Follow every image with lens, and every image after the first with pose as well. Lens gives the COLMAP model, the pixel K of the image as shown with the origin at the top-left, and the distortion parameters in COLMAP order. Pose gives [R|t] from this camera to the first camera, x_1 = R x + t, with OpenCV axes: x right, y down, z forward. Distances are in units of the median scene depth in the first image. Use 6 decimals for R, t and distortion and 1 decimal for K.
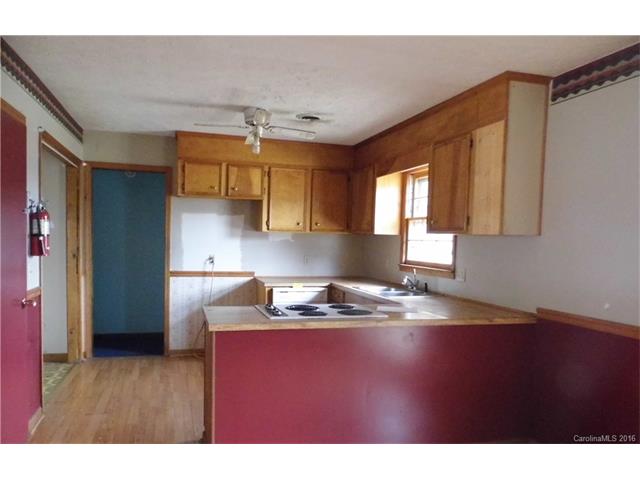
lens RADIAL K [[499.5, 0, 319.1], [0, 499.5, 264.1], [0, 0, 1]] dist [-0.037401, 0.001299]
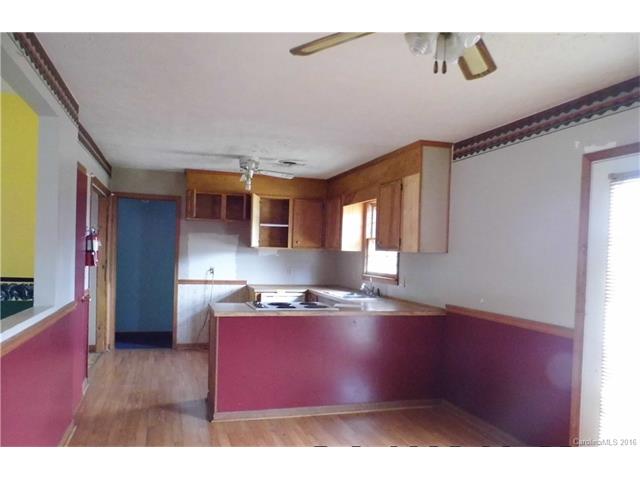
lens RADIAL K [[499.5, 0, 319.1], [0, 499.5, 264.1], [0, 0, 1]] dist [-0.037401, 0.001299]
pose [[0.999930, 0.004126, 0.011099, 0.046999], [-0.003816, 0.999606, -0.027819, 0.011140], [-0.011210, 0.027775, 0.999551, -0.310847]]
